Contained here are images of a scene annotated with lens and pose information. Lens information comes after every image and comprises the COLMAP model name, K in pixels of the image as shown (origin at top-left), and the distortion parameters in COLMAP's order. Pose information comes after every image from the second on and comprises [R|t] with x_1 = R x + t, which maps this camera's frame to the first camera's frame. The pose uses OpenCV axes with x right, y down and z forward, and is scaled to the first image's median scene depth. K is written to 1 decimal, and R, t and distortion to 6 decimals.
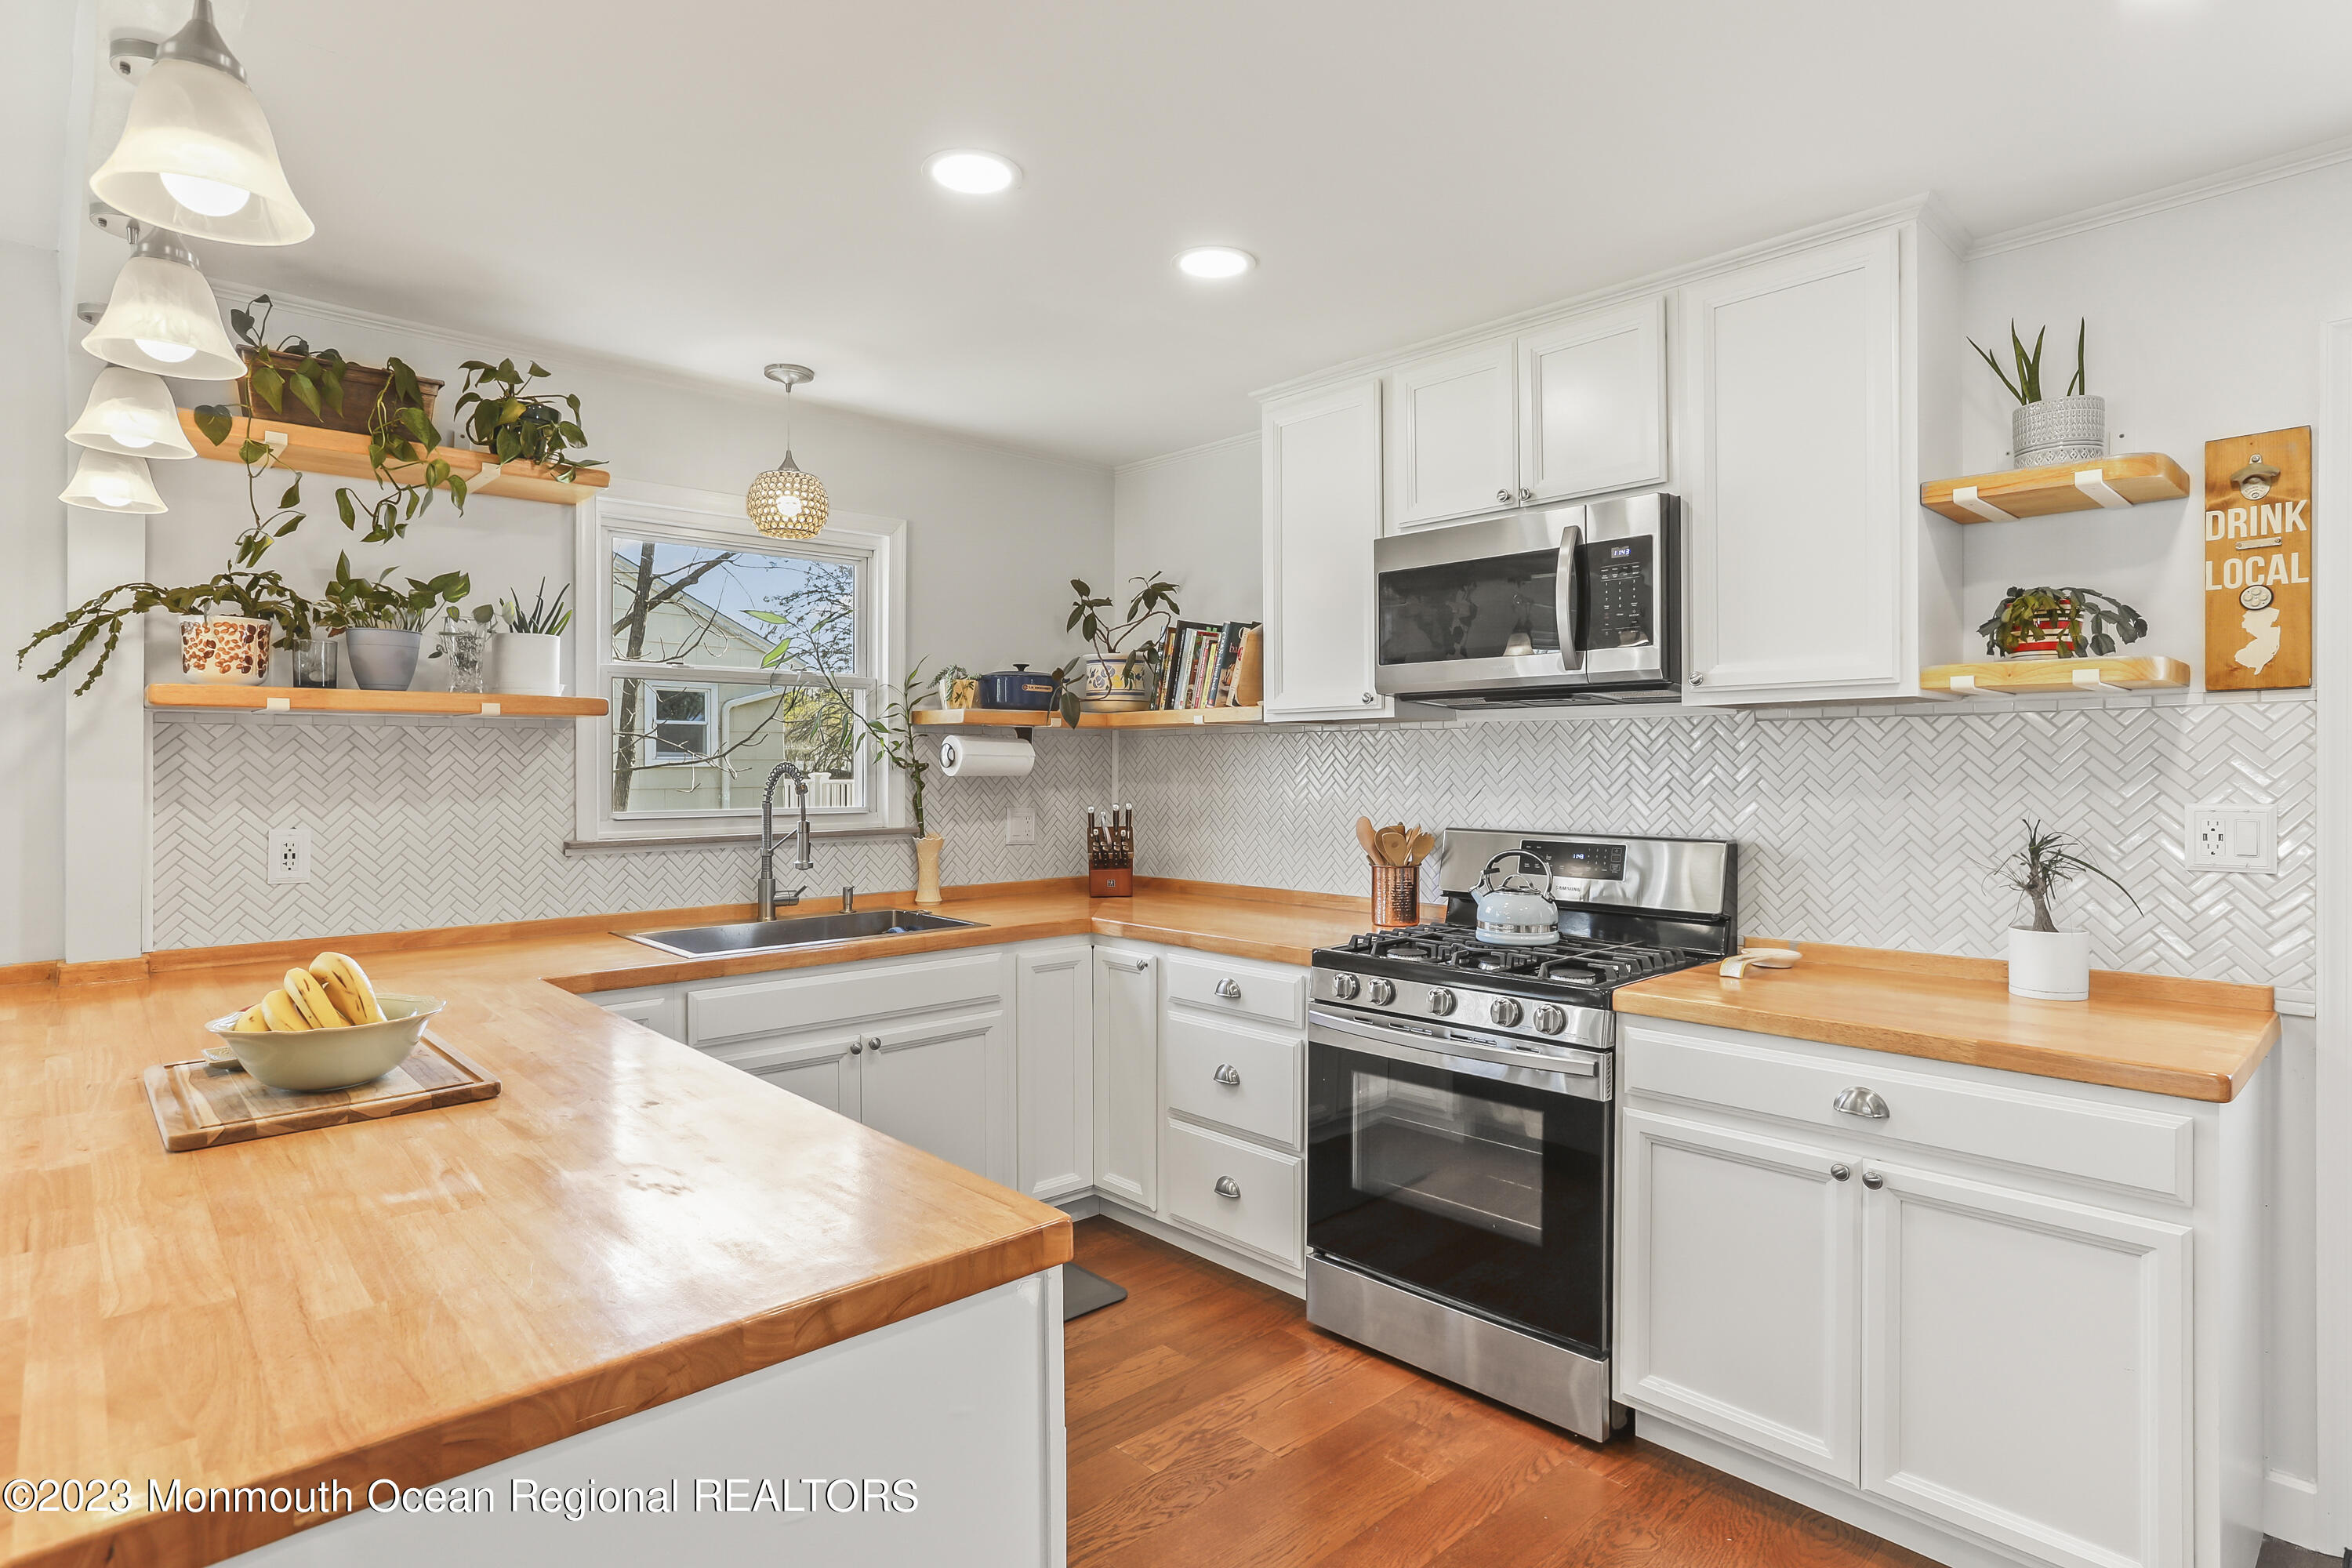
lens RADIAL K [[1222.7, 0, 1176.1], [0, 1222.7, 774.1], [0, 0, 1]] dist [-0.054761, 0.040256]
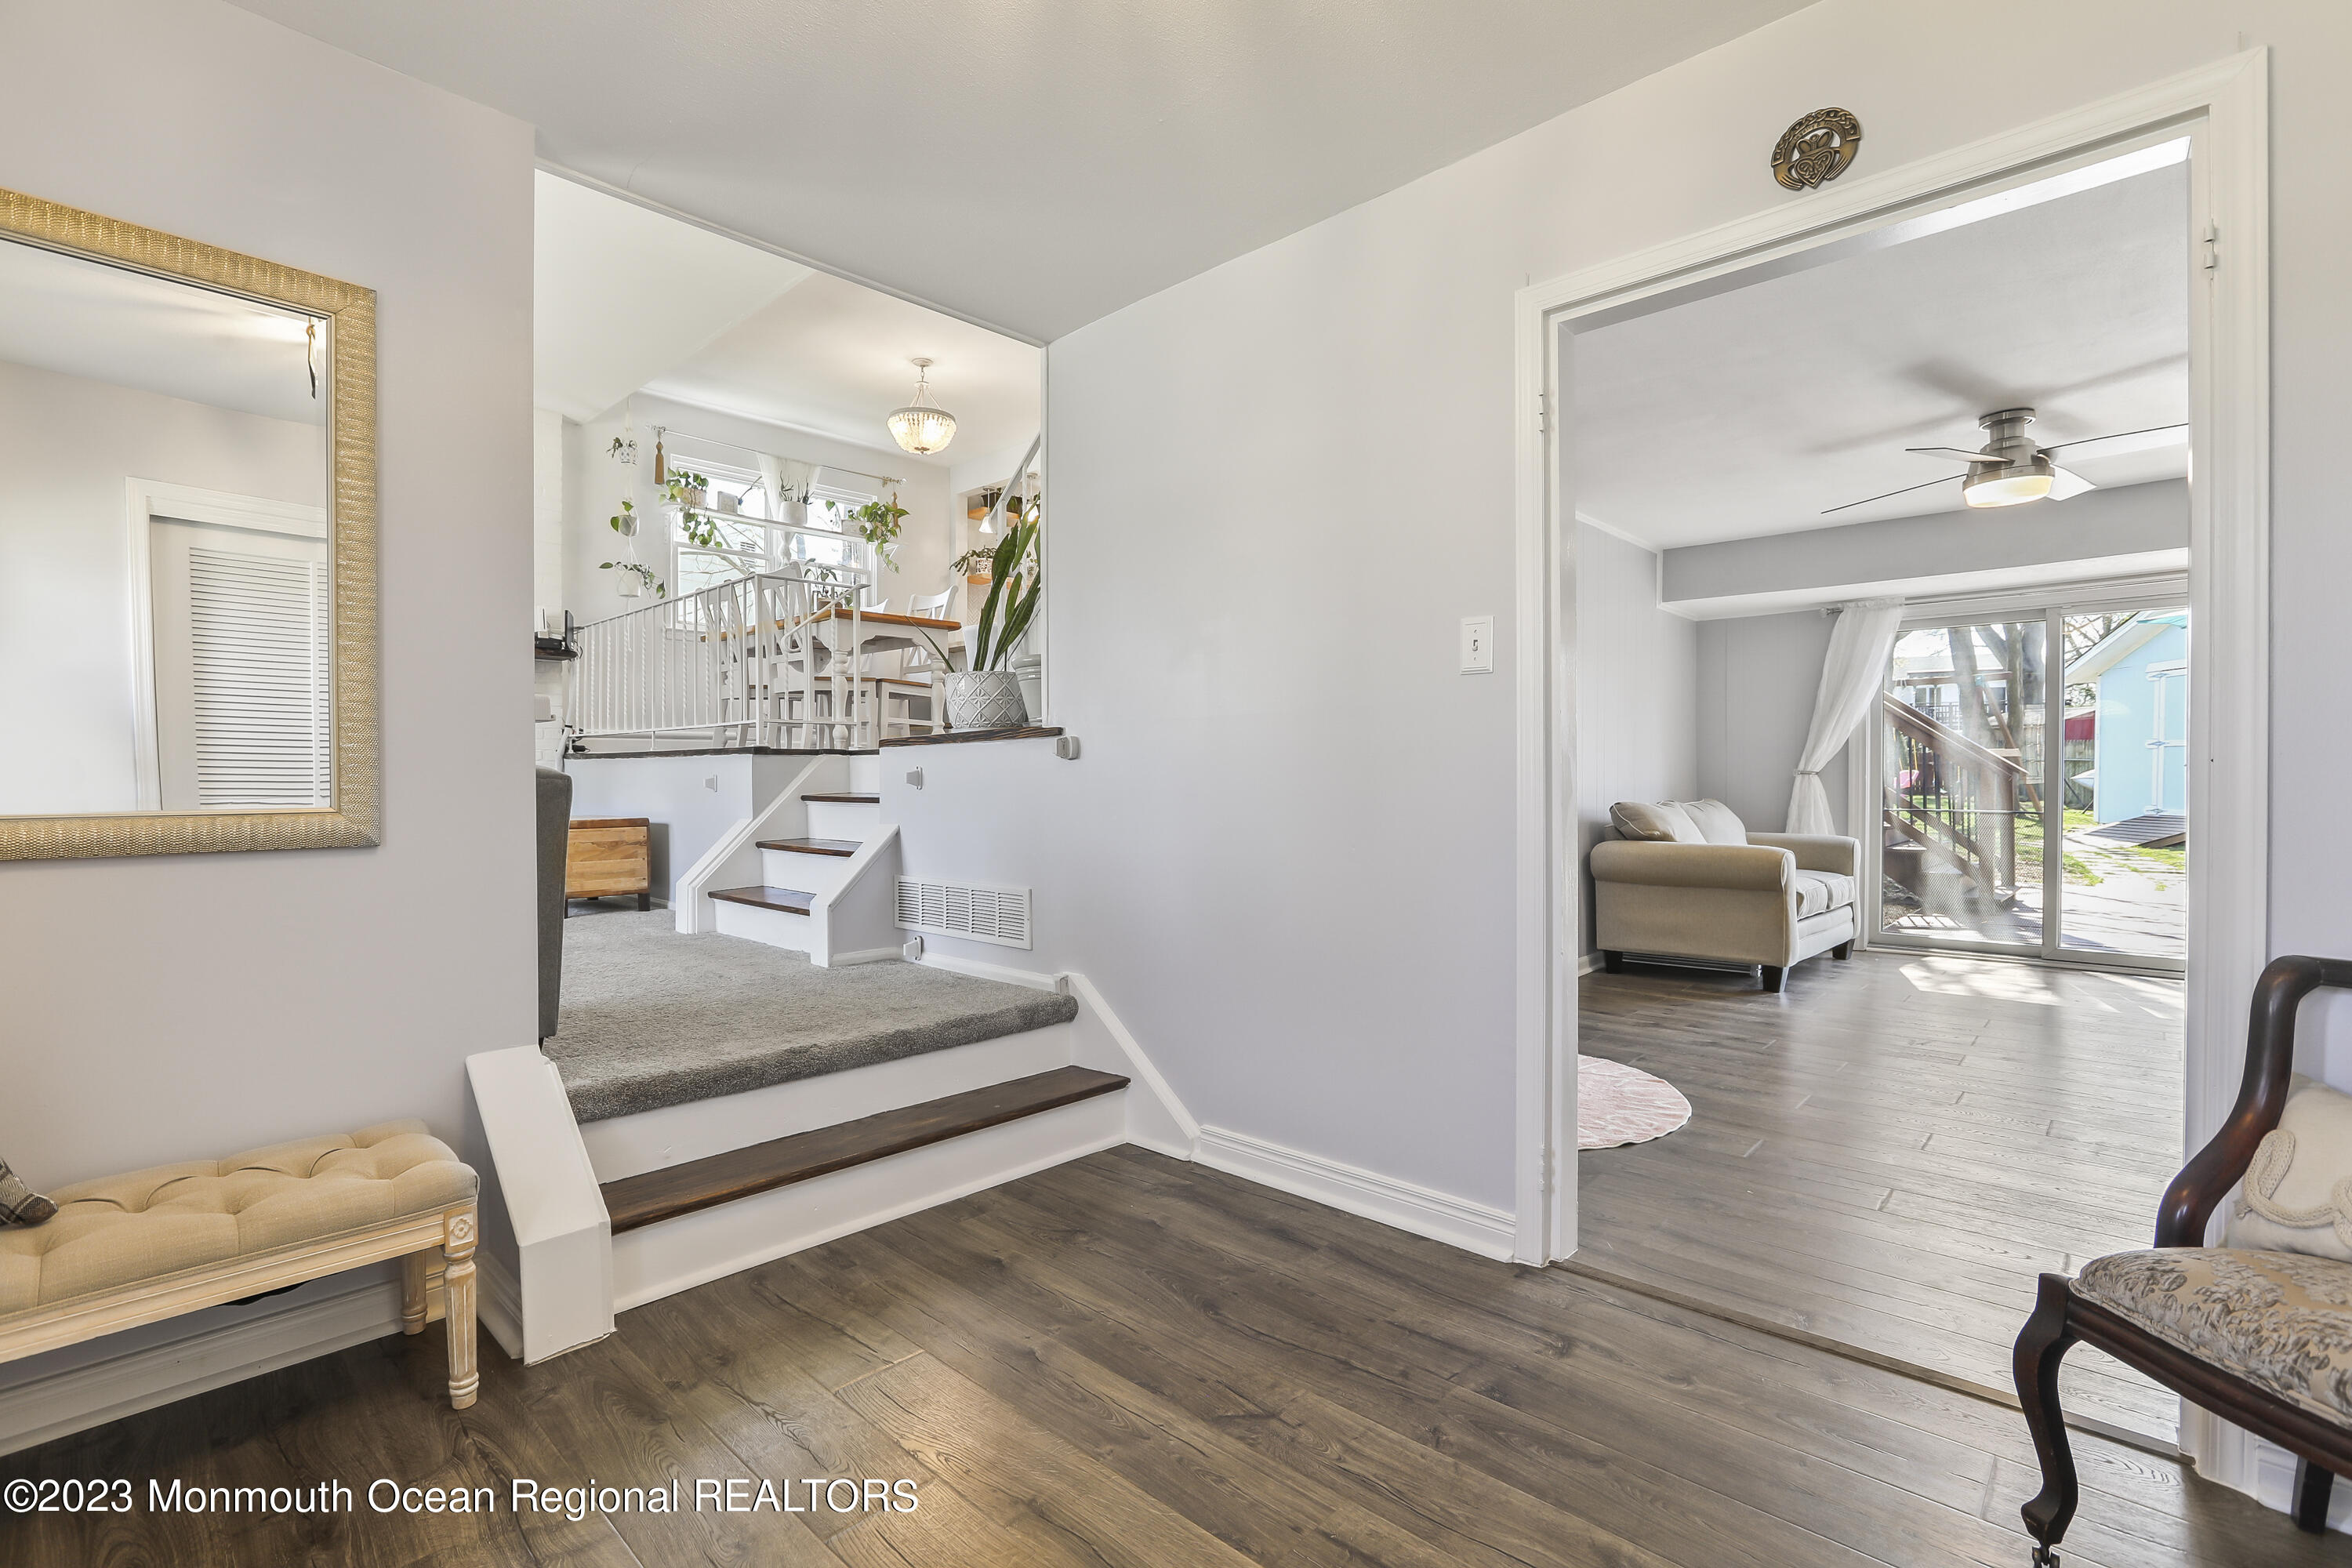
lens RADIAL K [[1070.1, 0, 1161.2], [0, 1070.1, 787.9], [0, 0, 1]] dist [-0.002255, -0.000042]
pose [[0.998431, 0.002035, 0.055968, -0.385766], [-0.002183, 0.999994, 0.002593, 0.589390], [-0.055962, -0.002711, 0.998429, -2.462183]]
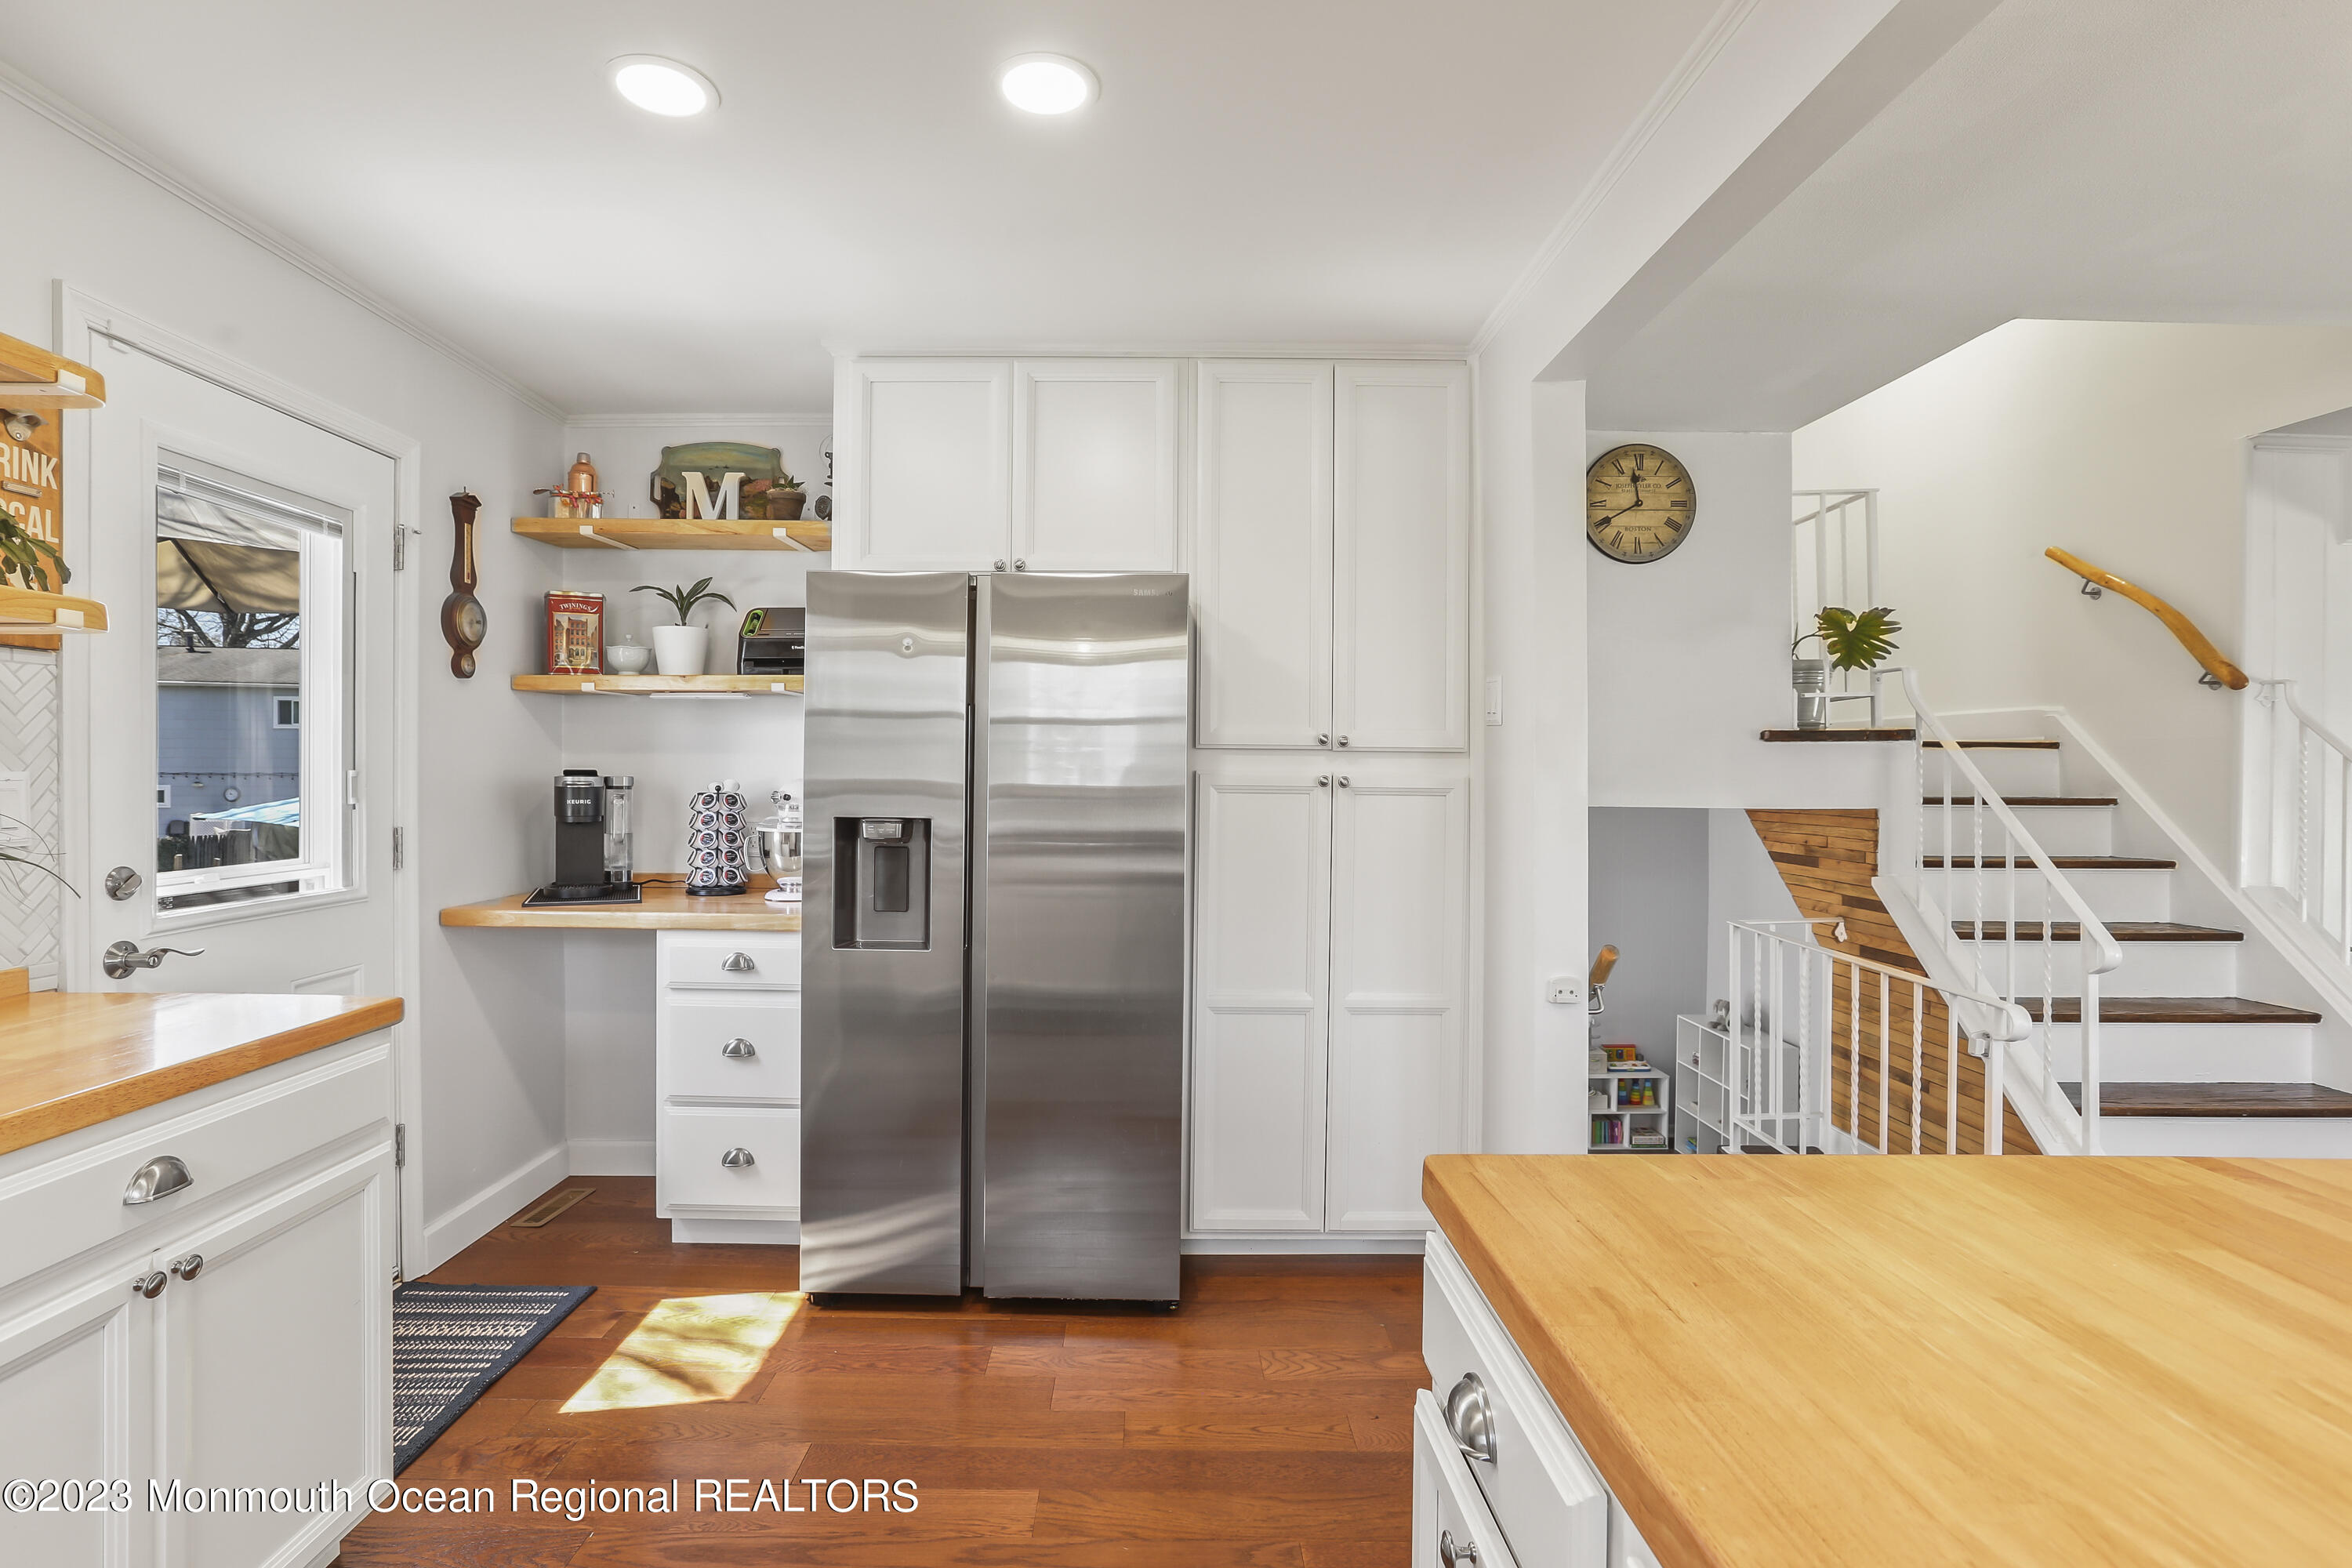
lens RADIAL K [[1119.2, 0, 1146.1], [0, 1119.2, 777.3], [0, 0, 1]] dist [-0.029712, 0.019118]
pose [[-0.733952, -0.003247, 0.679193, -0.247711], [0.001672, 0.999977, 0.006587, 0.019965], [-0.679199, 0.005970, -0.733930, 0.825295]]
